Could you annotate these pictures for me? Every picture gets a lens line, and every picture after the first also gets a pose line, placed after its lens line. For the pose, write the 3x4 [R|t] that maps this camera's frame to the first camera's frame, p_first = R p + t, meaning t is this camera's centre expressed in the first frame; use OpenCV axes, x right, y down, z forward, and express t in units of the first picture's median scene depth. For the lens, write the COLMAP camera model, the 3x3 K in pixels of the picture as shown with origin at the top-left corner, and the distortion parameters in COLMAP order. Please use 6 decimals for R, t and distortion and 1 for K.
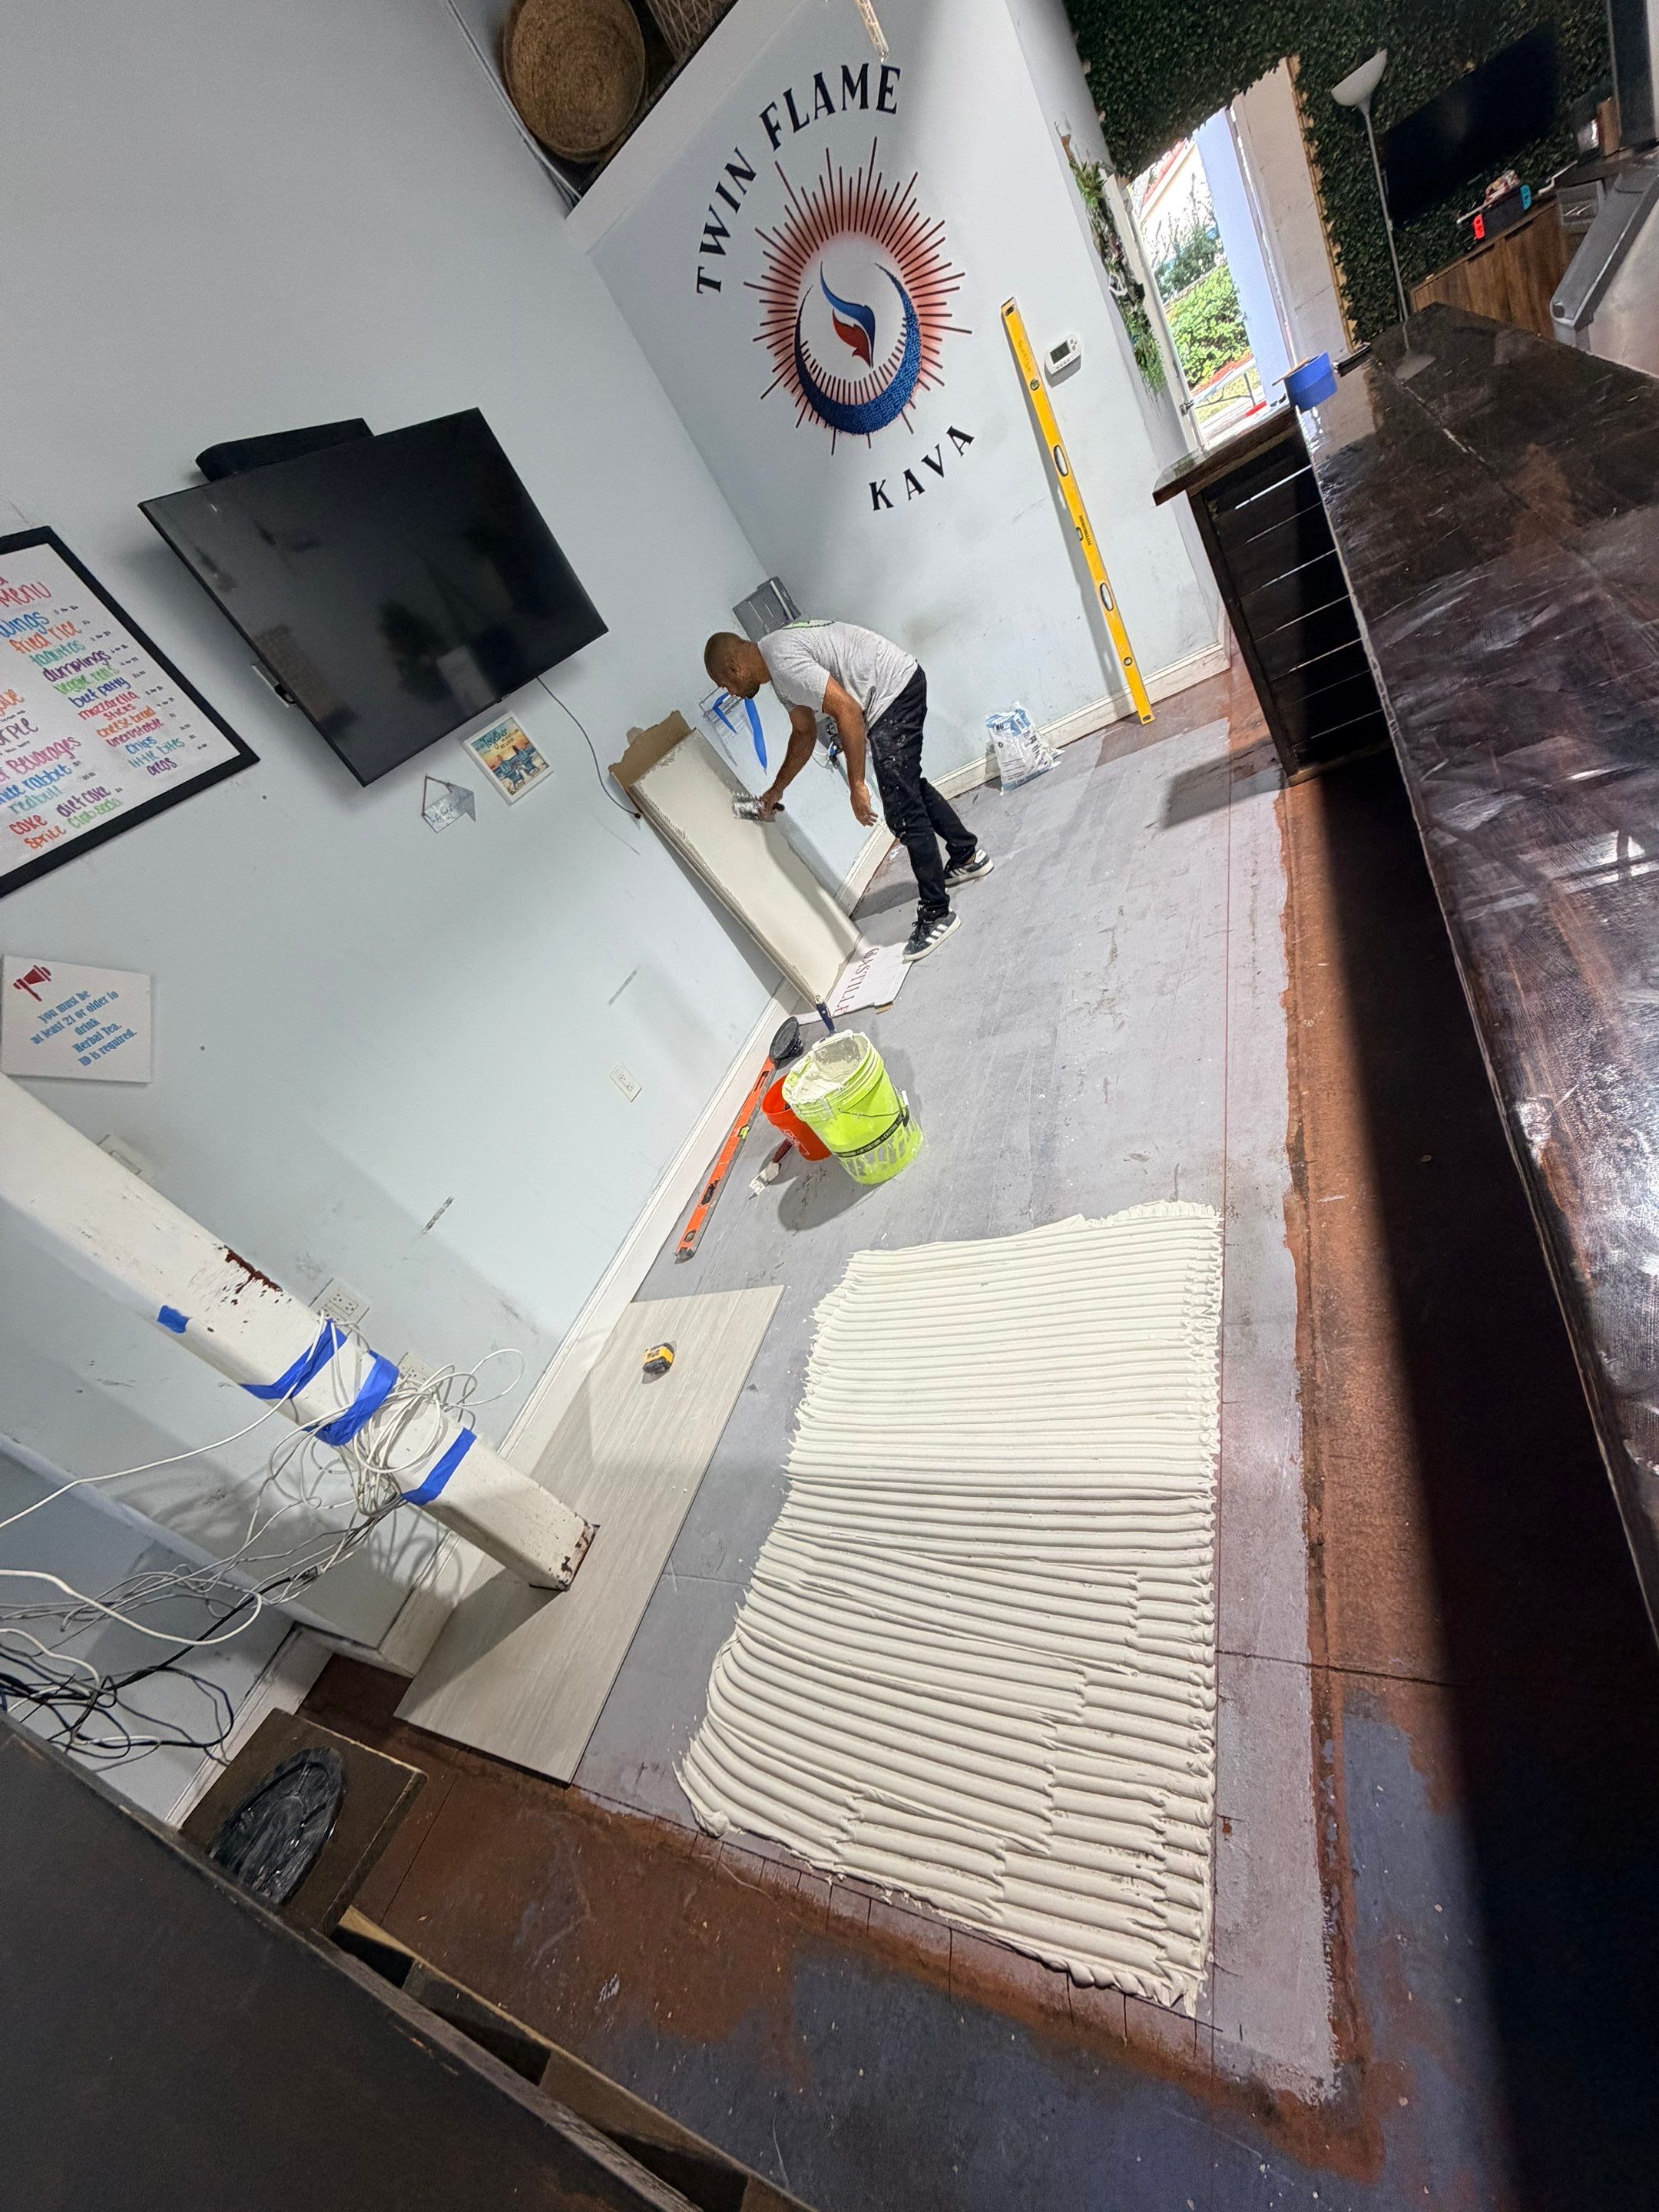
lens RADIAL K [[896.5, 0, 815.4], [0, 896.5, 1104.6], [0, 0, 1]] dist [-0.002609, 0.000091]
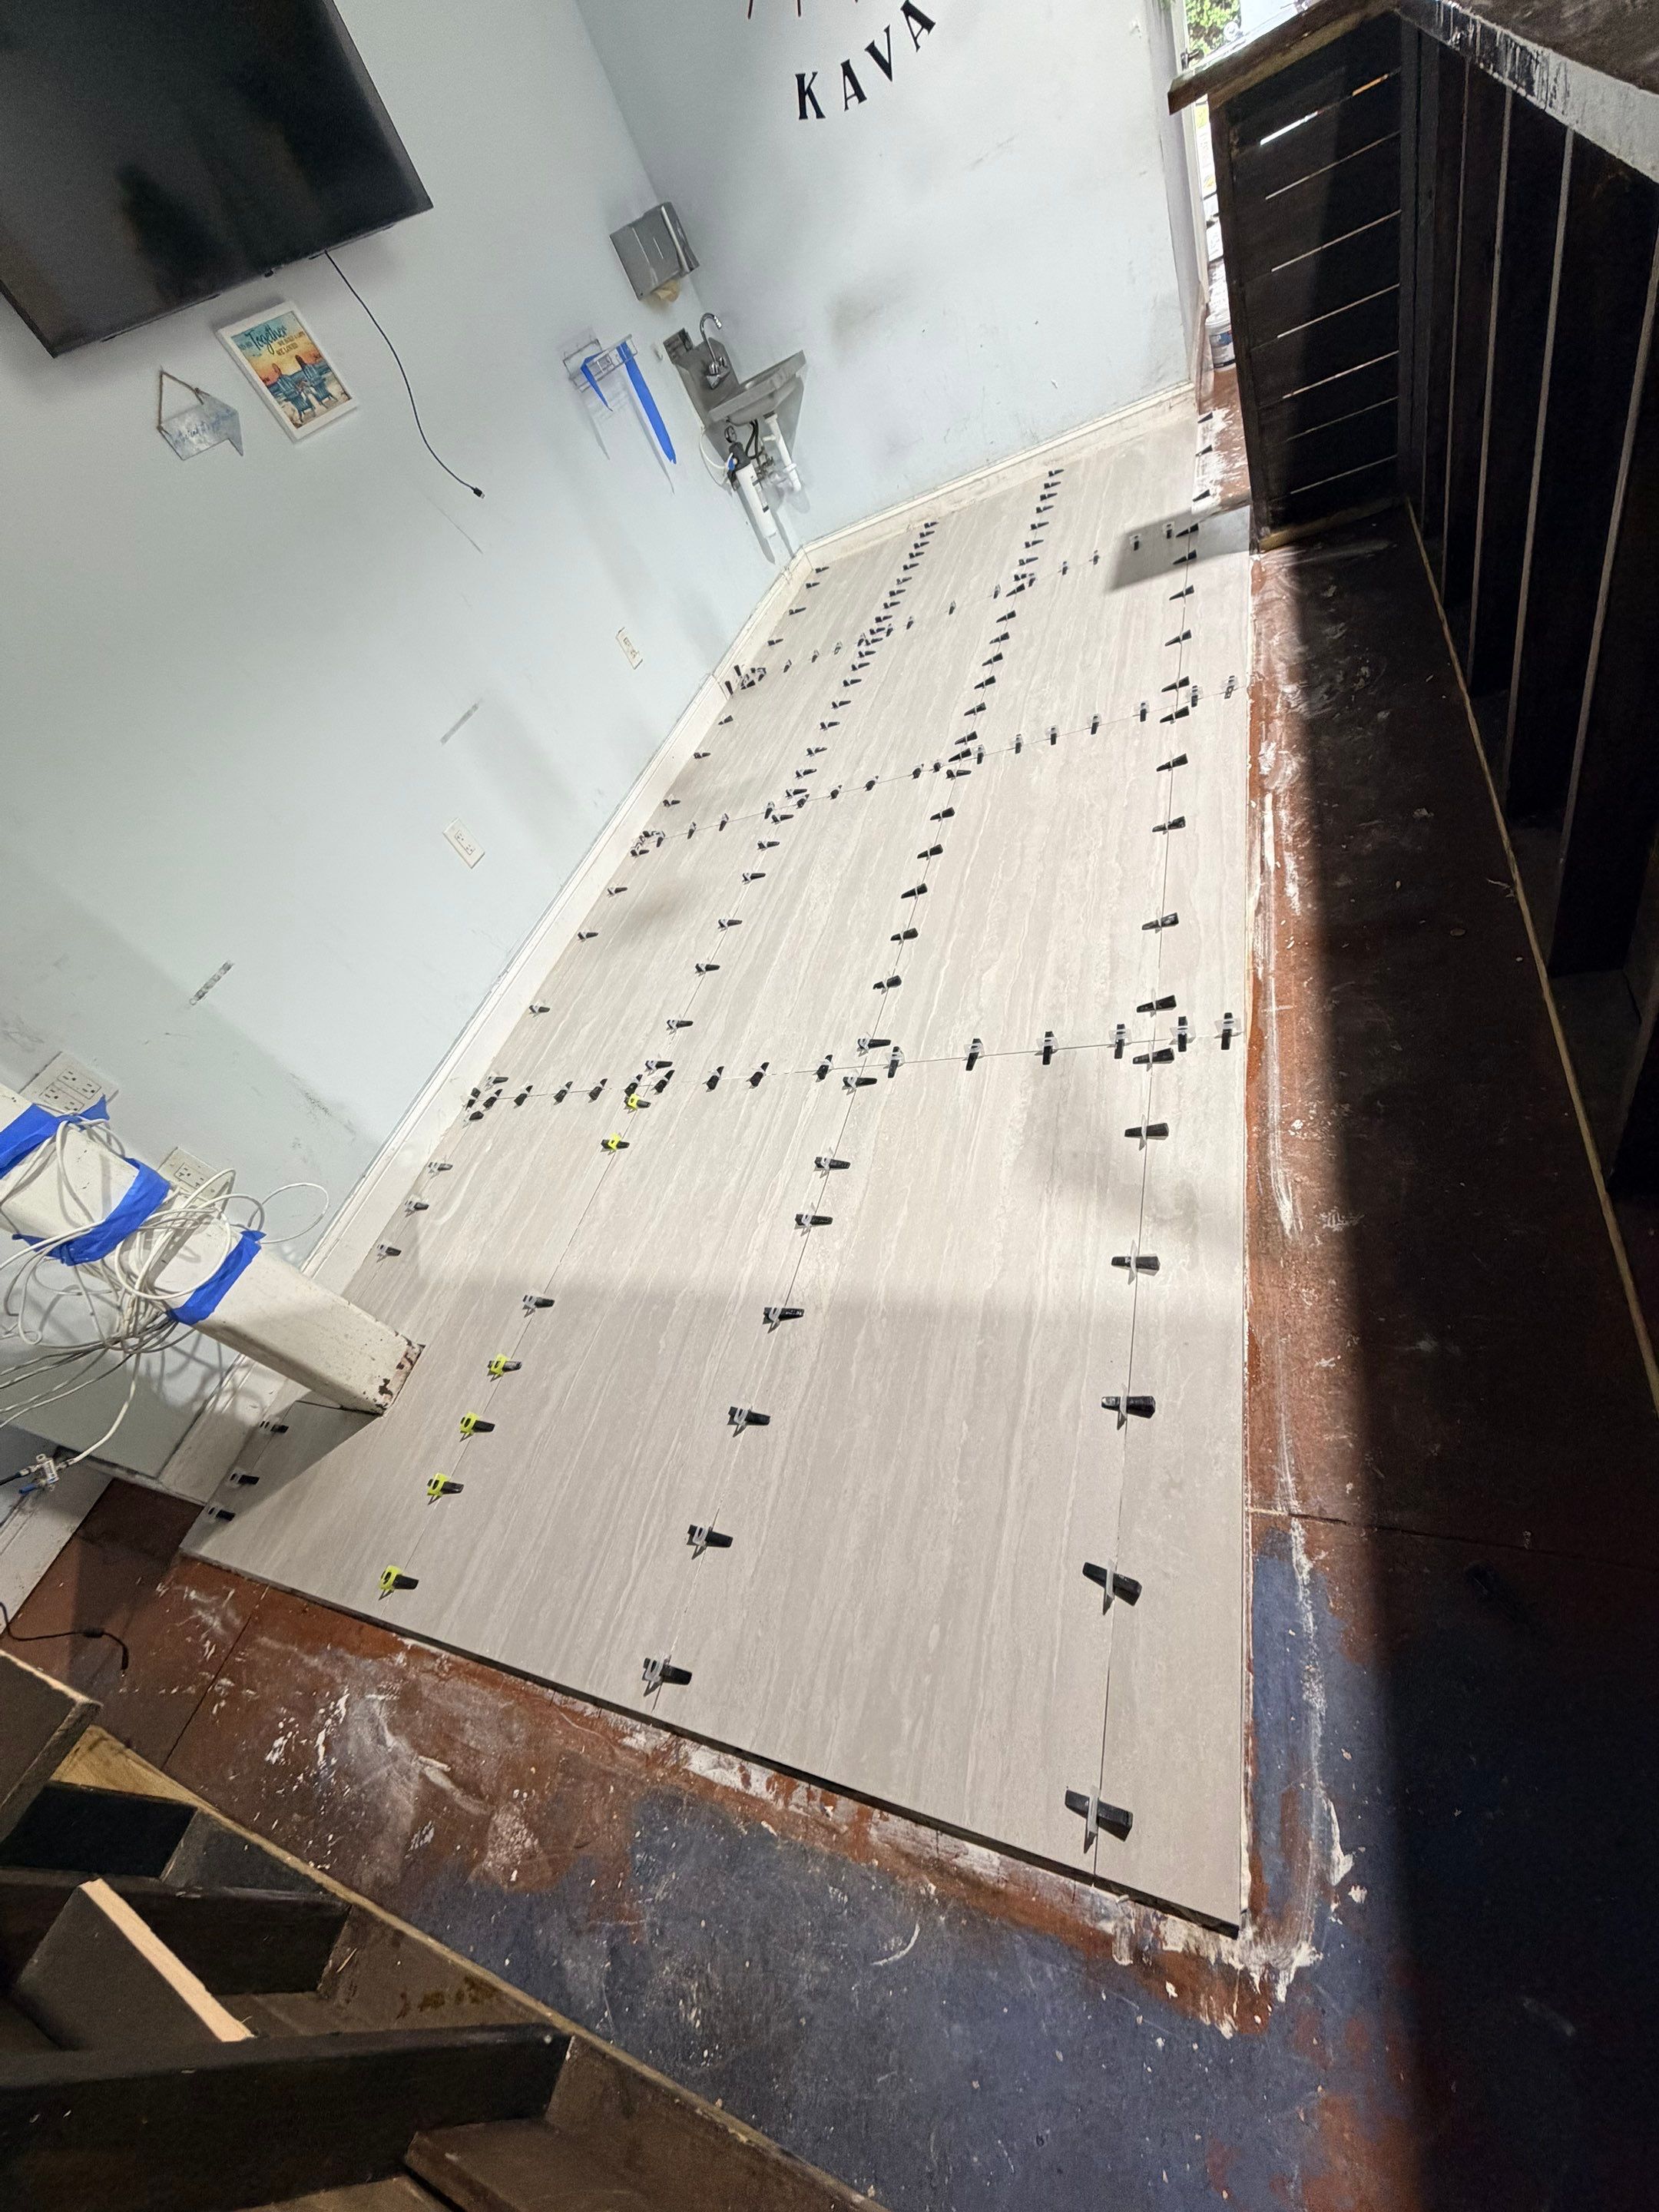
lens RADIAL K [[896.5, 0, 829.8], [0, 896.5, 1124.6], [0, 0, 1]] dist [-0.002609, 0.000091]
pose [[0.987152, 0.035682, 0.155748, 0.003665], [-0.068293, 0.975448, 0.209372, 0.038911], [-0.144453, -0.217319, 0.965353, 0.113180]]
